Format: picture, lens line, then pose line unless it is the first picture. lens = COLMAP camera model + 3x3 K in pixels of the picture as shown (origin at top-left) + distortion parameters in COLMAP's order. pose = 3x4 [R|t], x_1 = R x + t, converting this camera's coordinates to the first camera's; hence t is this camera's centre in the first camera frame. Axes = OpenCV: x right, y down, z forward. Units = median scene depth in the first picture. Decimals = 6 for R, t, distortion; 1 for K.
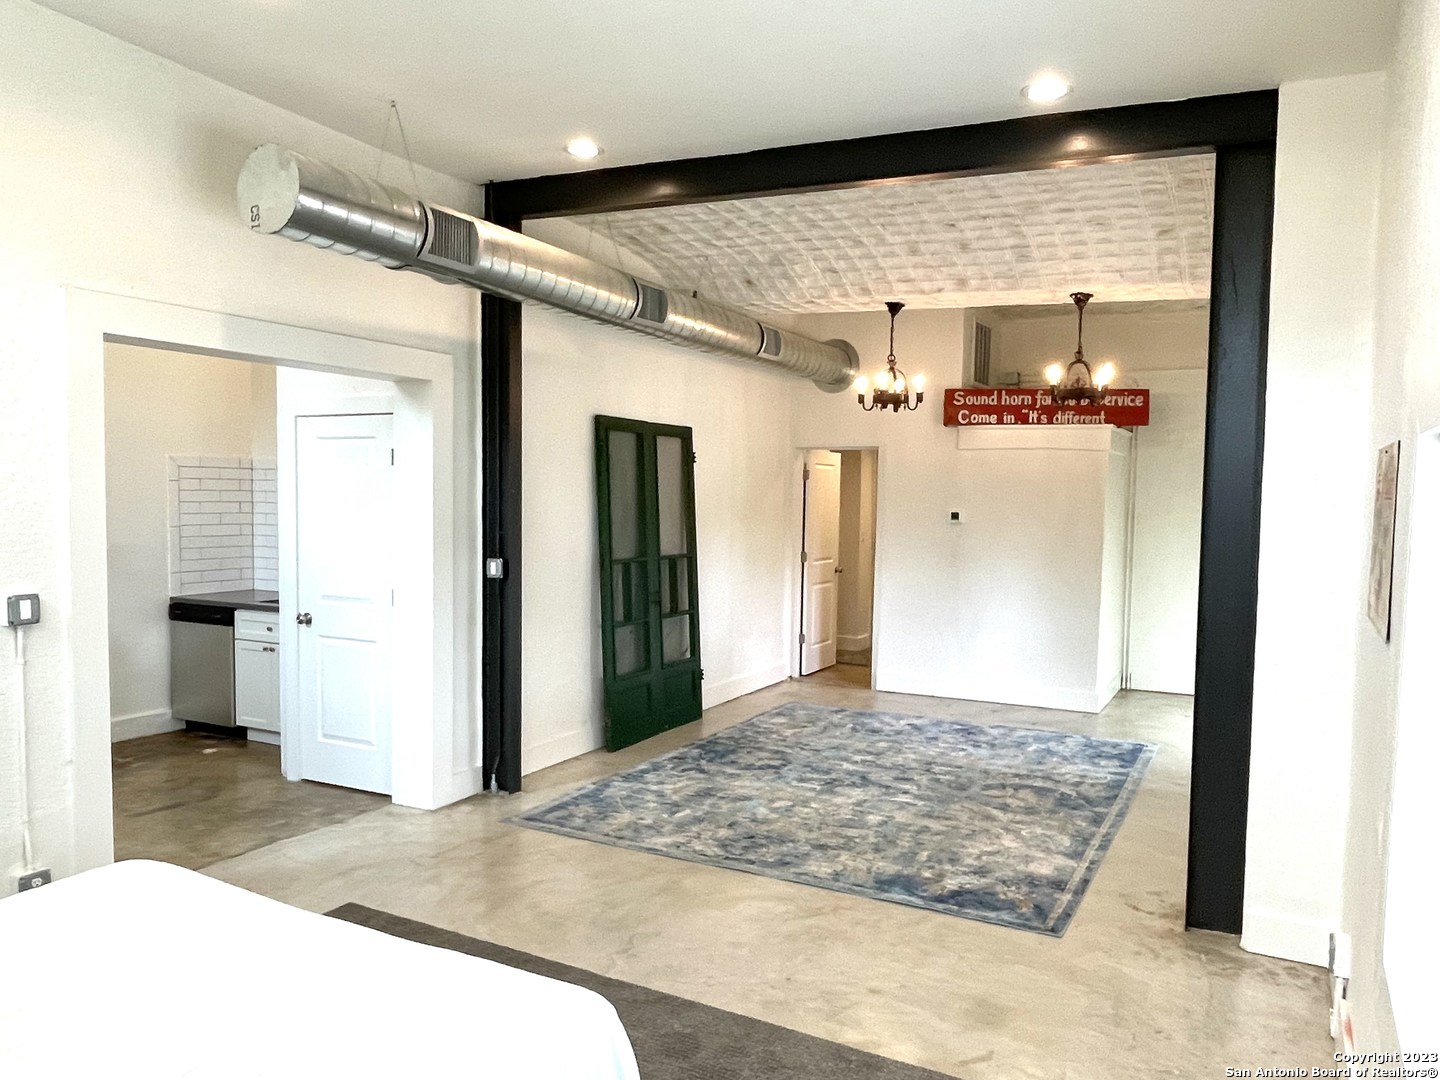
lens RADIAL K [[1063.3, 0, 749.0], [0, 1063.3, 542.4], [0, 0, 1]] dist [0.027644, -0.040456]
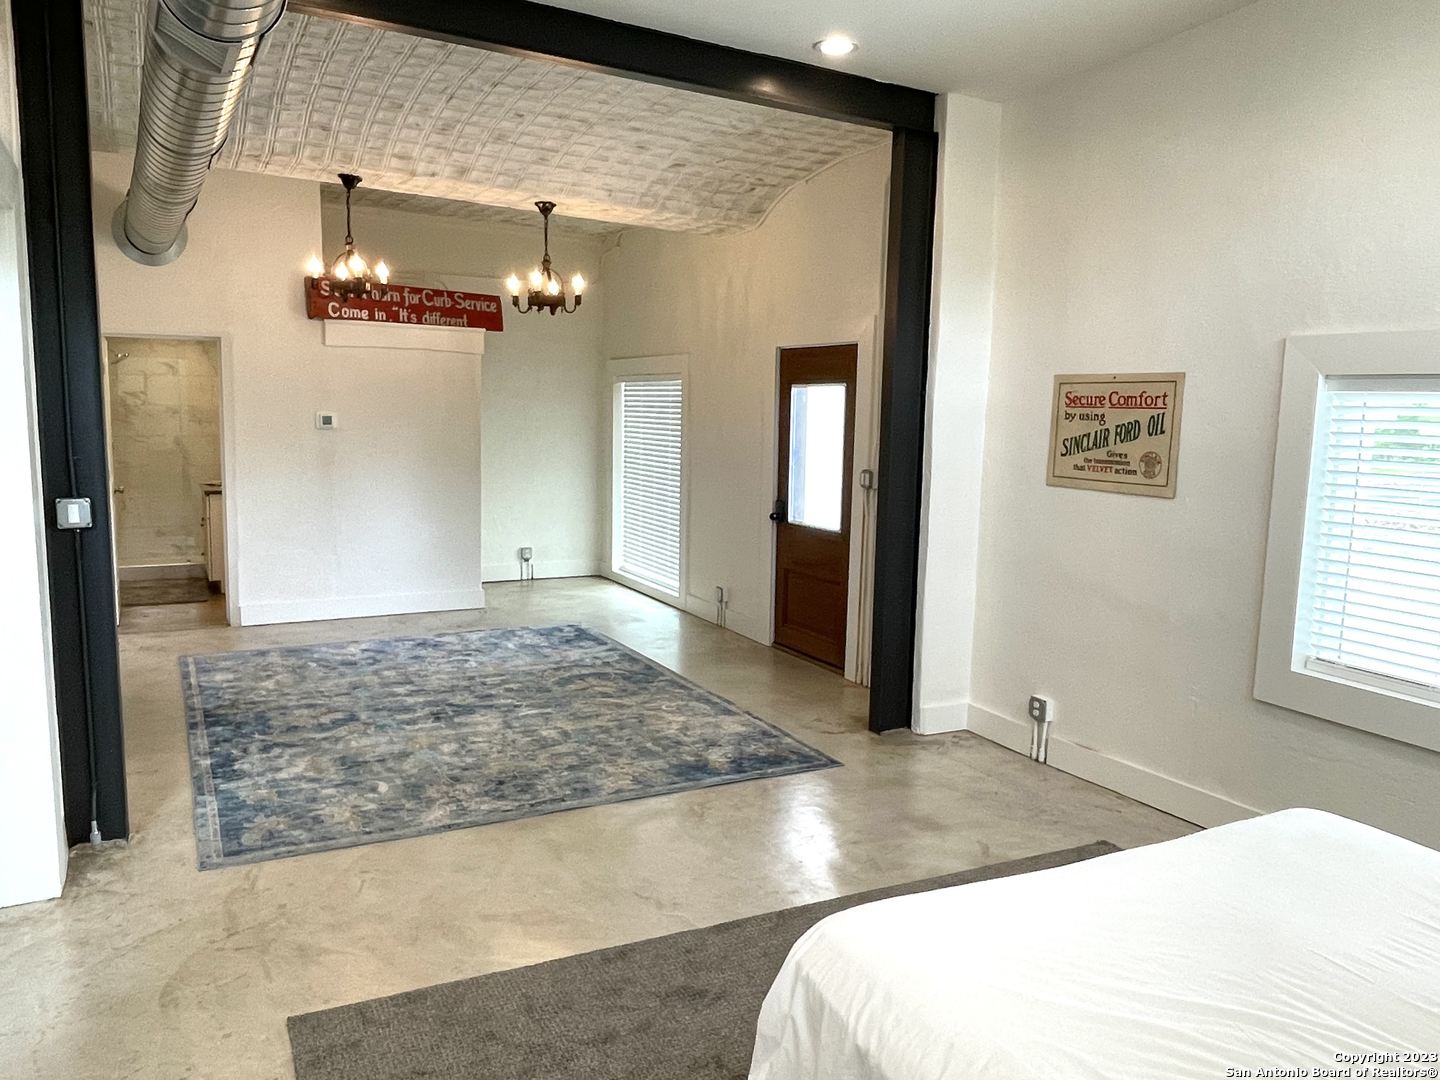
lens RADIAL K [[1063.3, 0, 719.2], [0, 1063.3, 539.6], [0, 0, 1]] dist [0.027644, -0.040456]
pose [[0.571706, -0.106206, 0.813556, -0.532336], [0.029297, 0.993597, 0.109122, -0.018992], [-0.819935, -0.038551, 0.571156, 0.296774]]
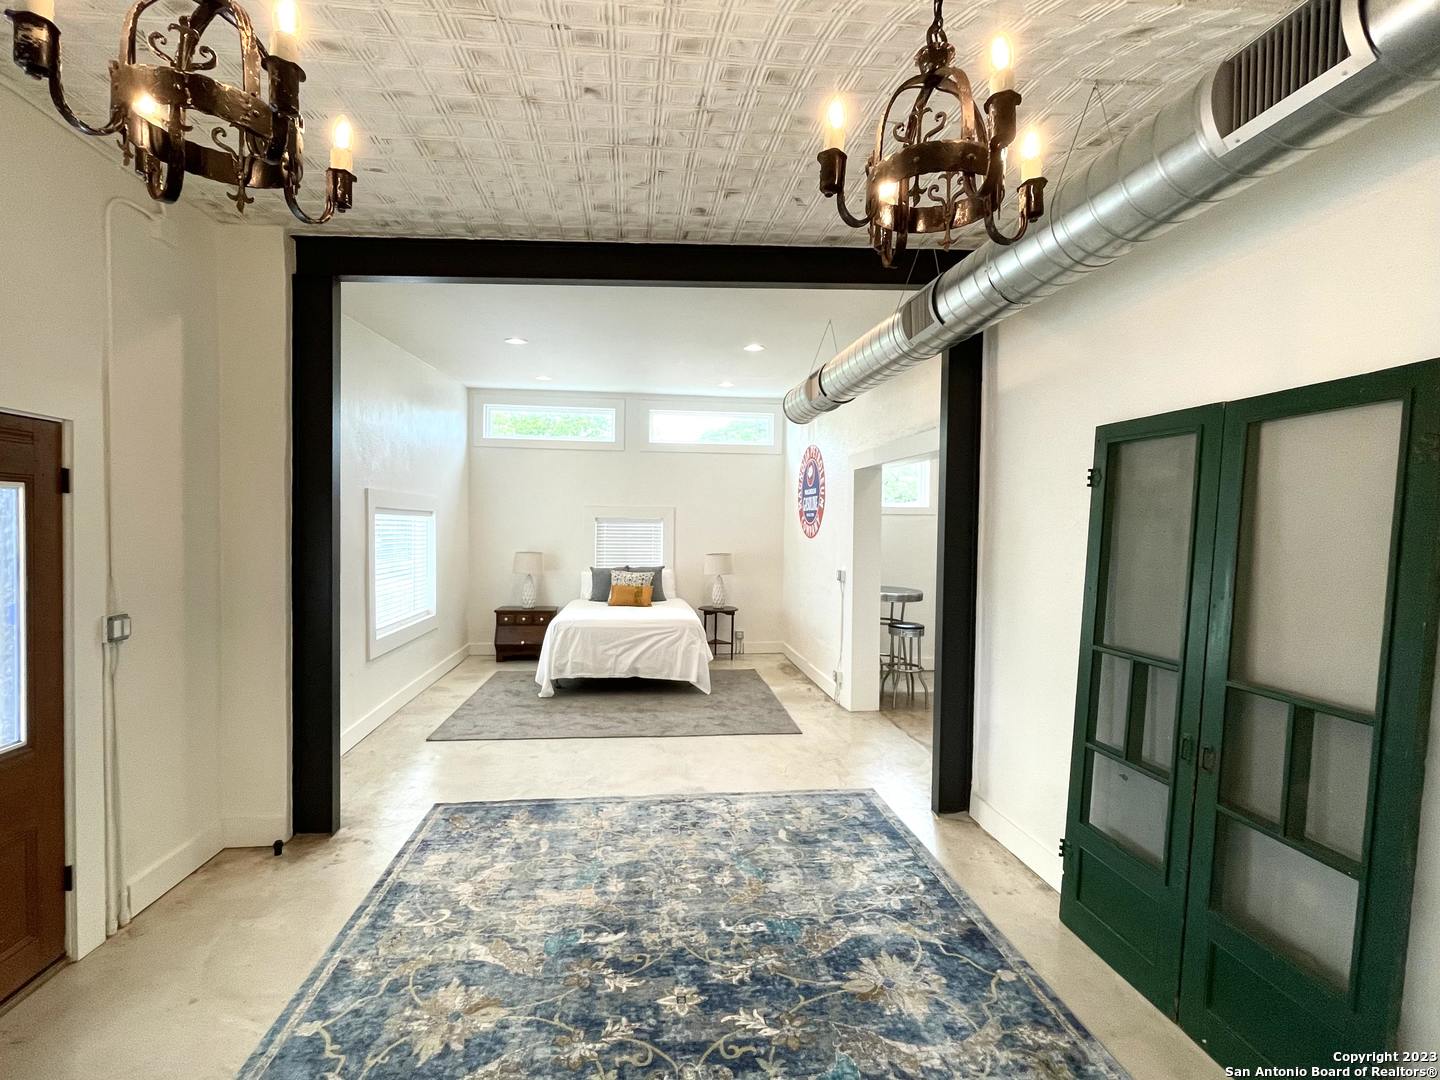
lens RADIAL K [[629.6, 0, 695.0], [0, 629.6, 545.6], [0, 0, 1]] dist [-0.012131, 0.000058]
pose [[-0.841120, -0.010129, -0.540754, 0.329557], [-0.054745, 0.996284, 0.066491, -0.064640], [0.538071, 0.085531, -0.838549, 1.359957]]
